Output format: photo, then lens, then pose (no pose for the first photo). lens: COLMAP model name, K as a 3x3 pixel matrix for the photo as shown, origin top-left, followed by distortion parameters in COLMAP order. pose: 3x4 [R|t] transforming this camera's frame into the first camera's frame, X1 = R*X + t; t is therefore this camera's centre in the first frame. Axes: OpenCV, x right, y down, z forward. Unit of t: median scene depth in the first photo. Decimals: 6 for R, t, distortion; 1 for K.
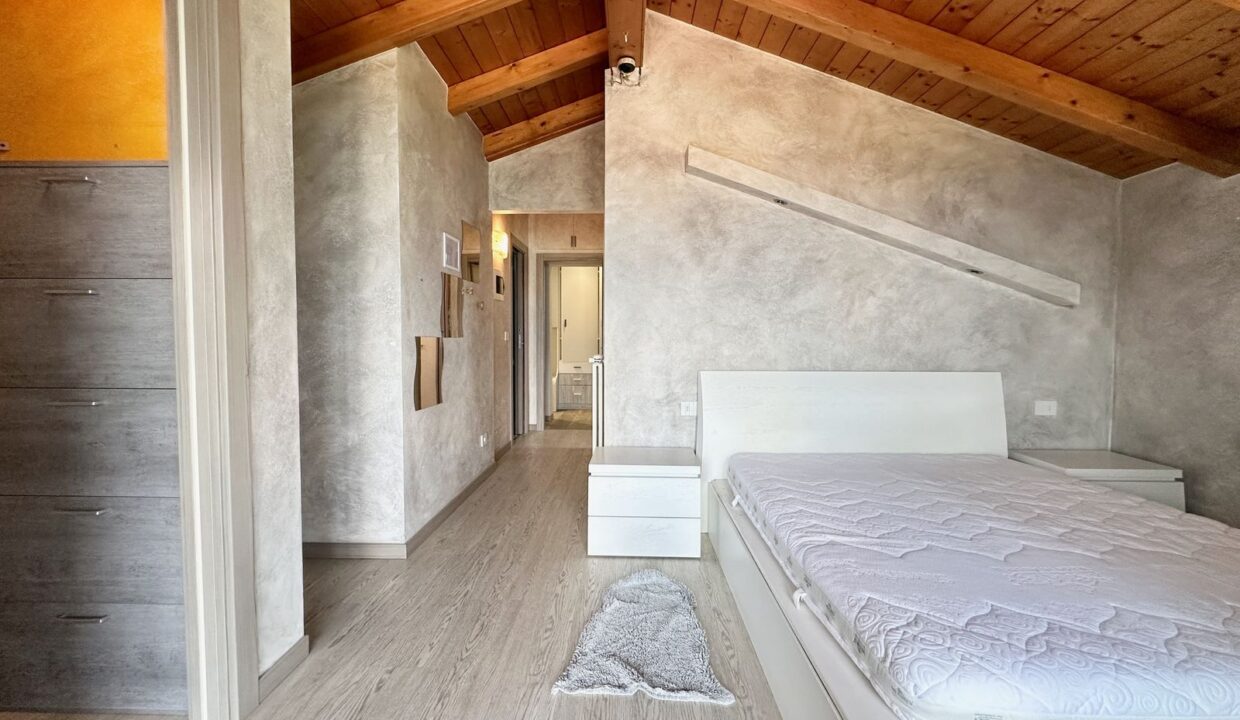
lens RADIAL K [[508.3, 0, 620.8], [0, 508.3, 359.2], [0, 0, 1]] dist [-0.000748, 0.000387]
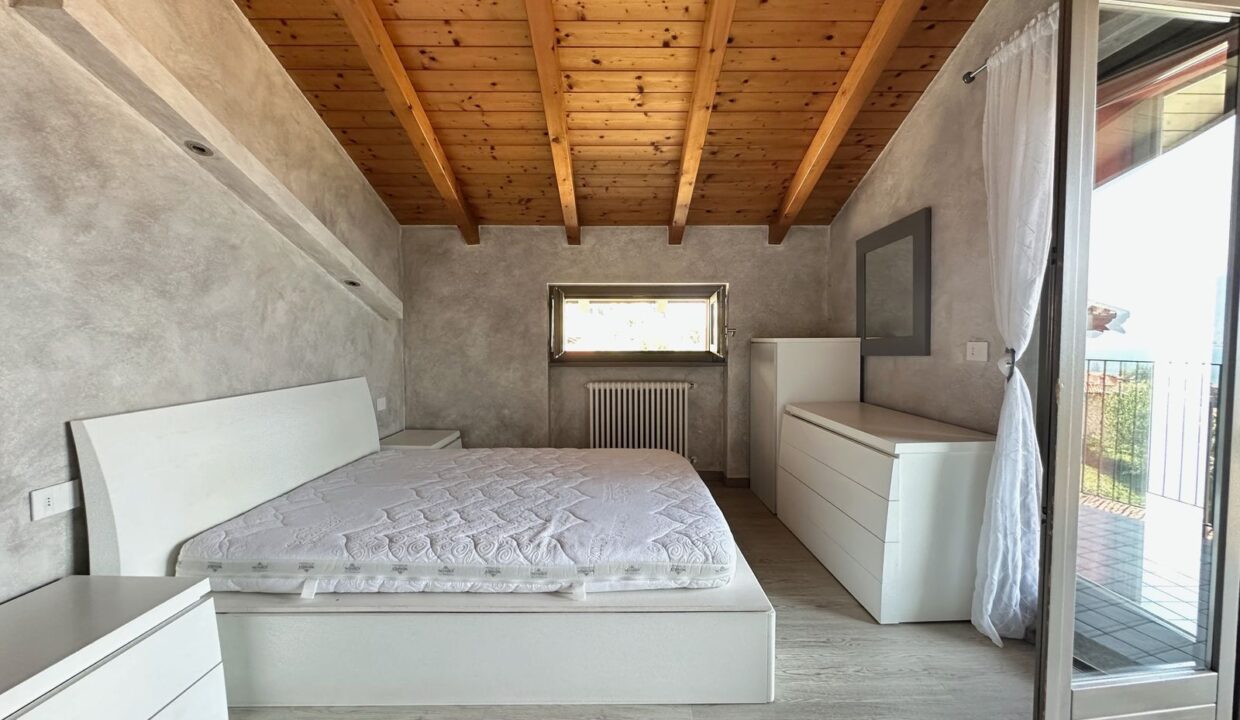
lens RADIAL K [[508.3, 0, 620.2], [0, 508.3, 361.0], [0, 0, 1]] dist [-0.000748, 0.000387]
pose [[-0.015177, -0.049042, 0.998681, -0.364351], [0.043605, 0.997814, 0.049662, -0.039374], [-0.998934, 0.044301, -0.013005, 0.454899]]
